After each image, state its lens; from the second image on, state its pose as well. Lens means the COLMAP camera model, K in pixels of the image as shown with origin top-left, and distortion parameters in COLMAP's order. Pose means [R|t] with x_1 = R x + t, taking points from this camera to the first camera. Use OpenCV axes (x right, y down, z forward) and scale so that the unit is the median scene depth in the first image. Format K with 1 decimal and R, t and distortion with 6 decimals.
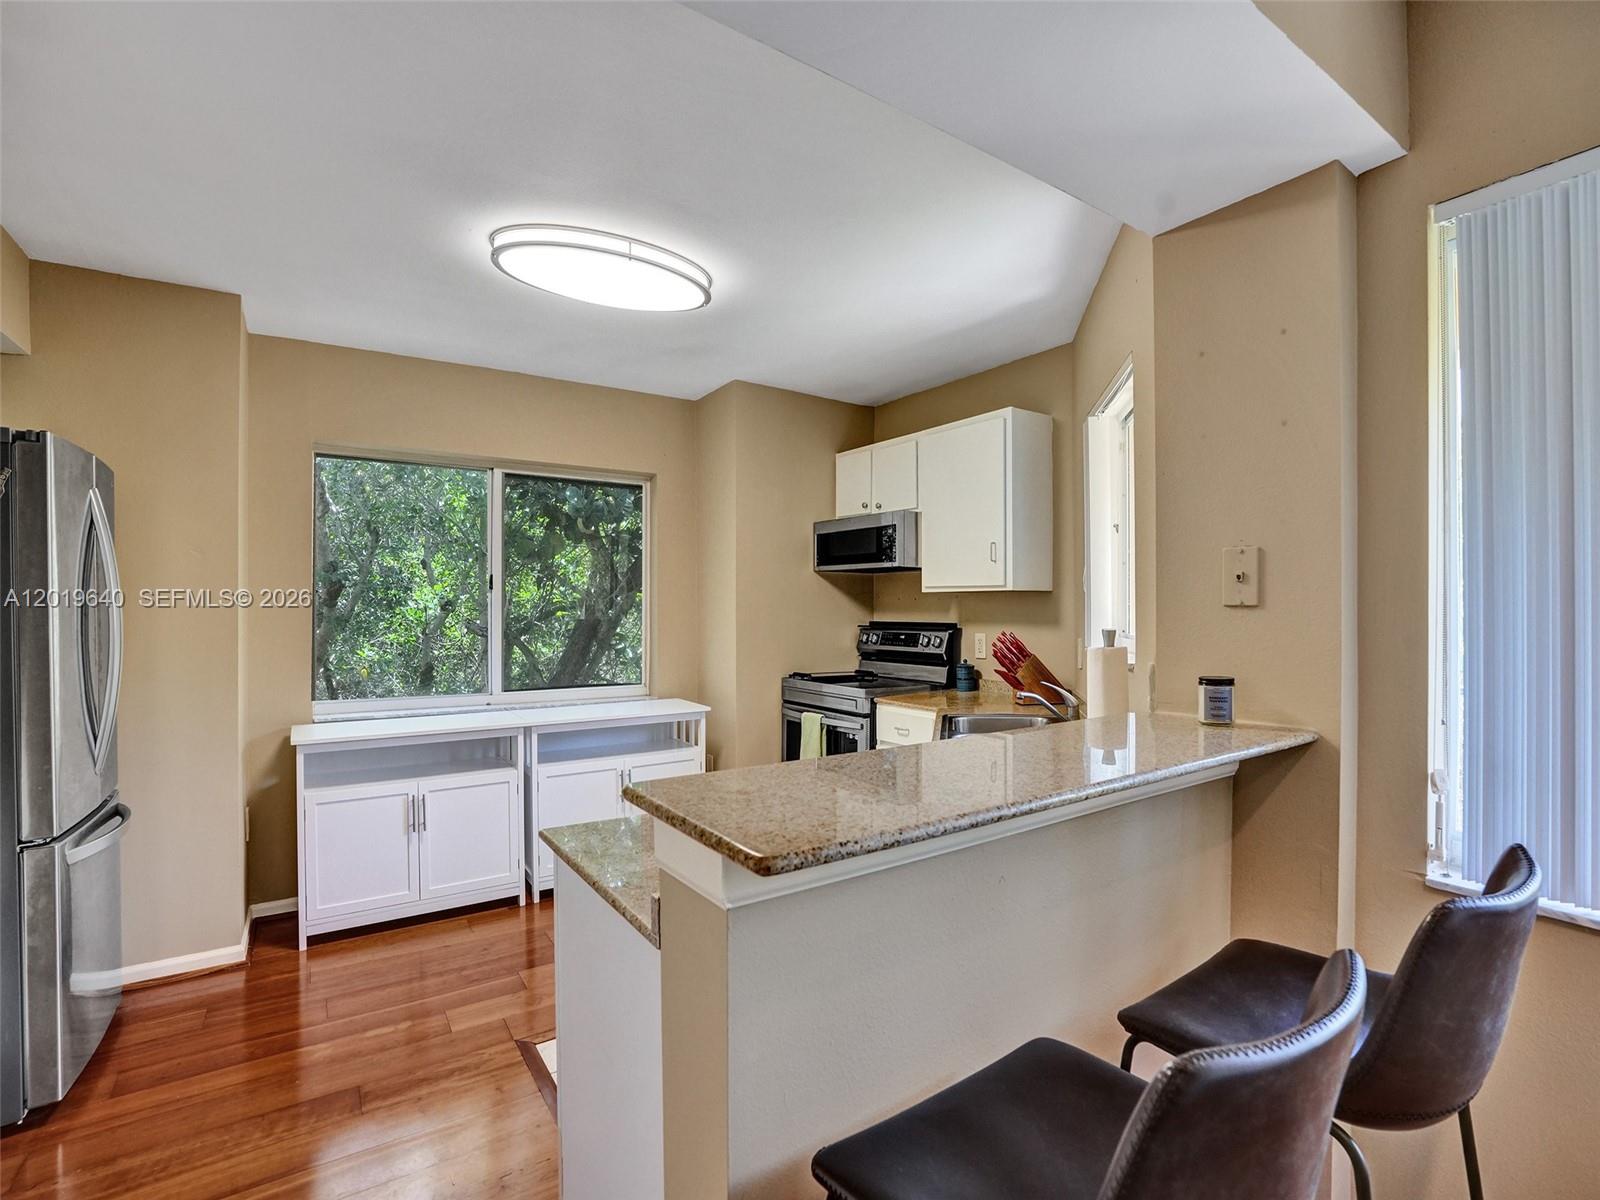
lens RADIAL K [[757.2, 0, 803.5], [0, 757.2, 617.3], [0, 0, 1]] dist [-0.065377, 0.020491]
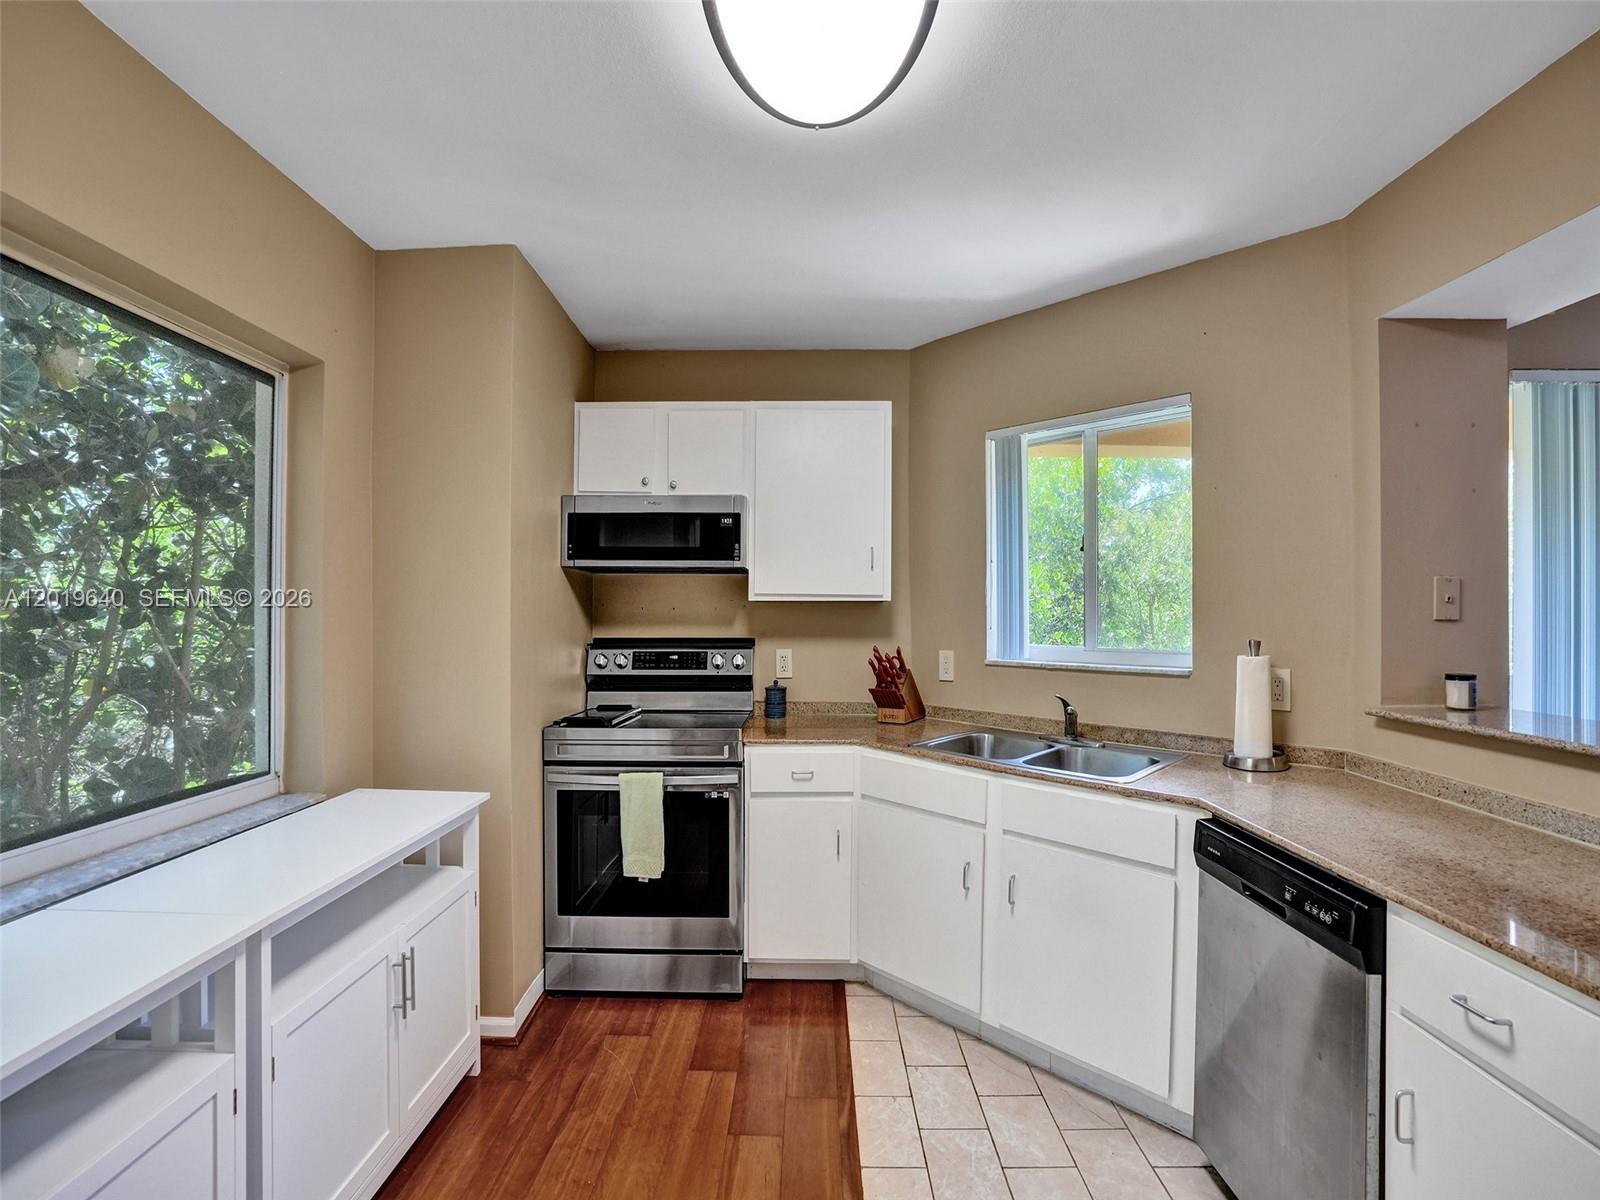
lens RADIAL K [[733.5, 0, 798.3], [0, 733.5, 614.6], [0, 0, 1]] dist [-0.062983, 0.000131]
pose [[0.575929, 0.001910, 0.817497, -0.441090], [0.009809, 0.999909, -0.009247, -0.010273], [-0.817441, 0.013344, 0.575858, 0.491952]]
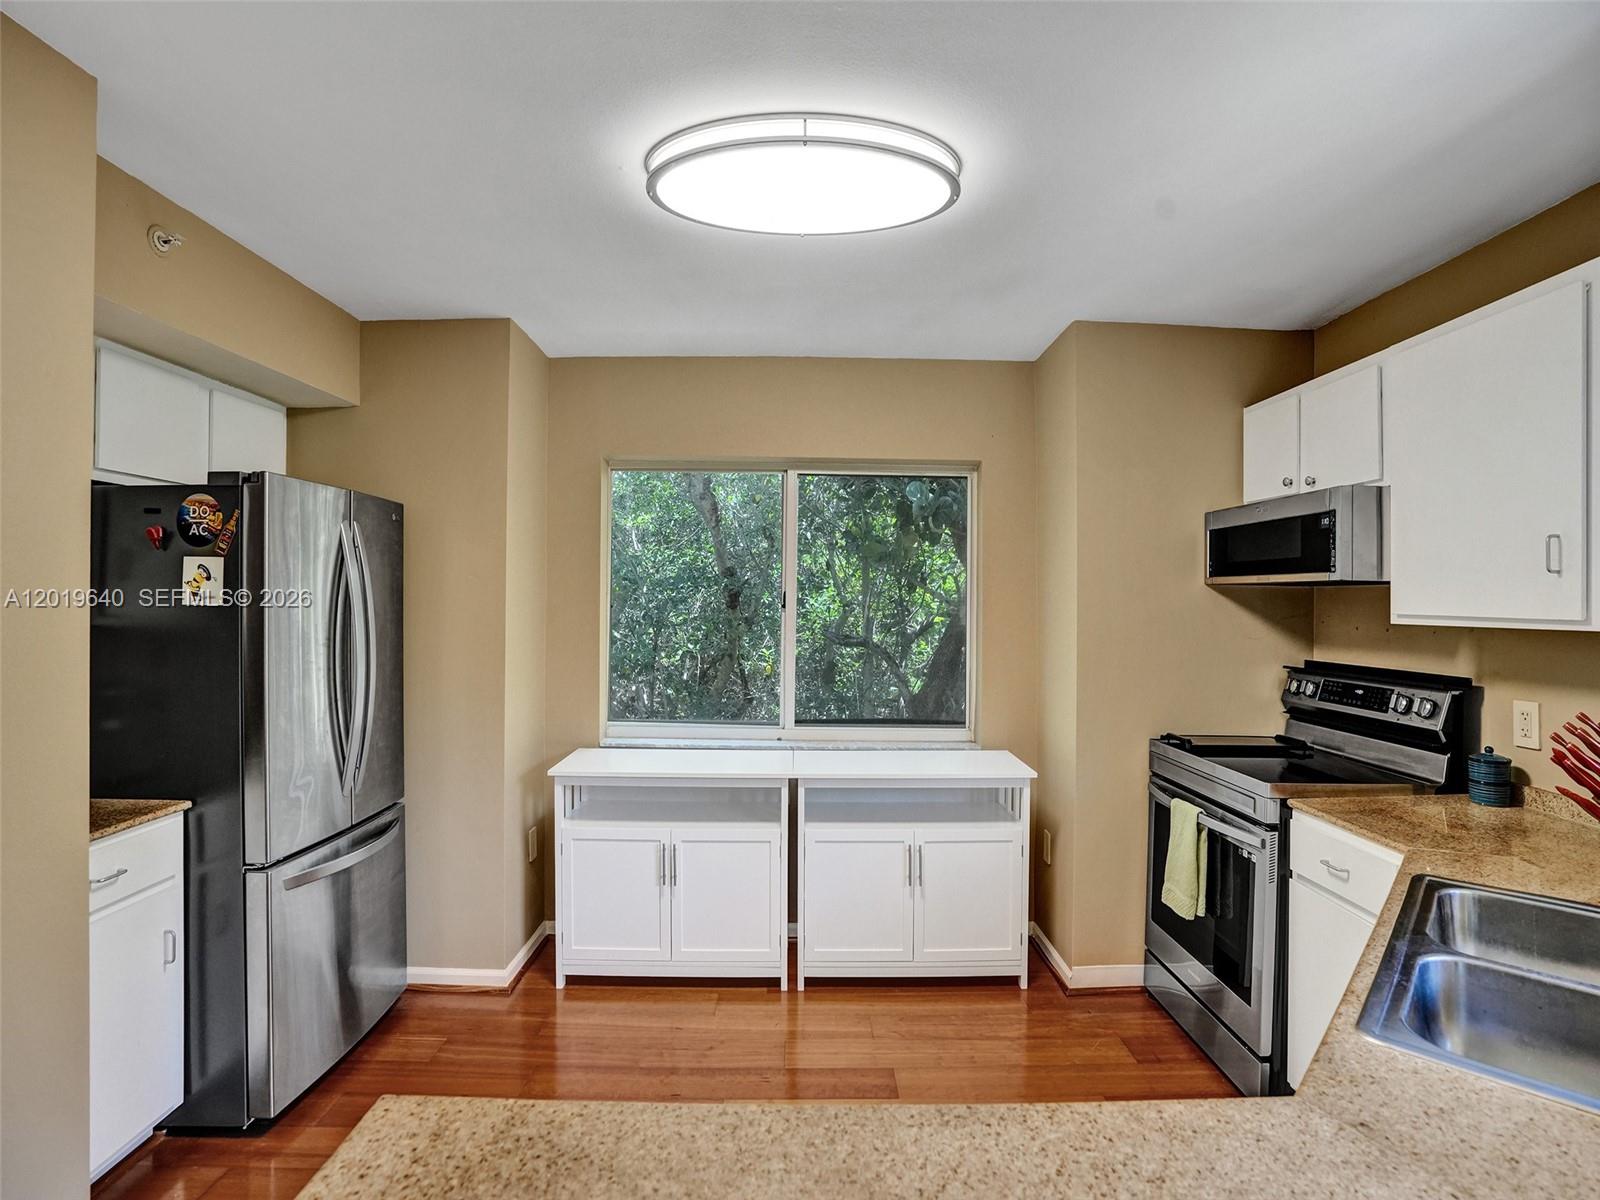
lens RADIAL K [[748.7, 0, 800.0], [0, 748.7, 600.0], [0, 0, 1]] dist [-0.070487, 0.028674]
pose [[0.833006, 0.005790, -0.553234, 0.082916], [-0.016020, 0.999778, -0.013659, -0.035543], [0.553032, 0.020241, 0.832914, 0.276377]]
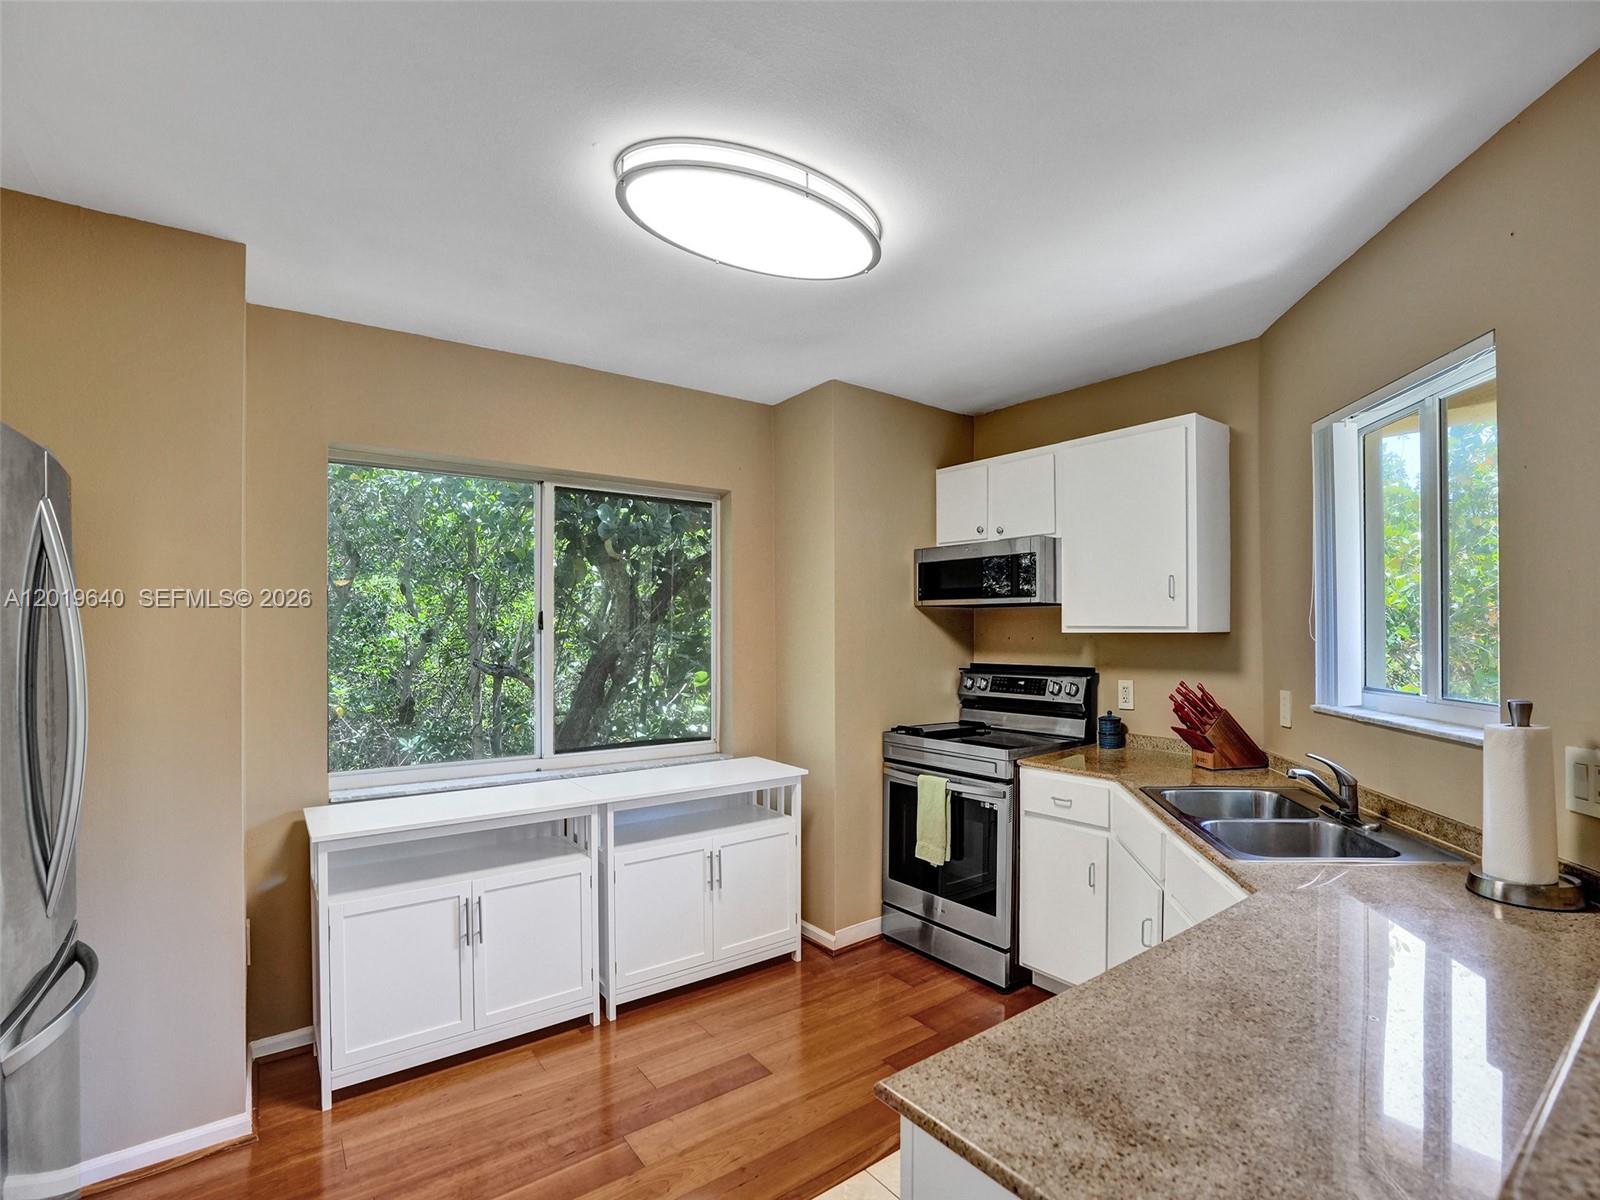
lens RADIAL K [[758.1, 0, 799.4], [0, 758.1, 635.0], [0, 0, 1]] dist [-0.062591, 0.018671]
pose [[0.999098, -0.002981, 0.042349, -0.168883], [0.003337, 0.999960, -0.008352, -0.023634], [-0.042322, 0.008485, 0.999068, 0.163598]]
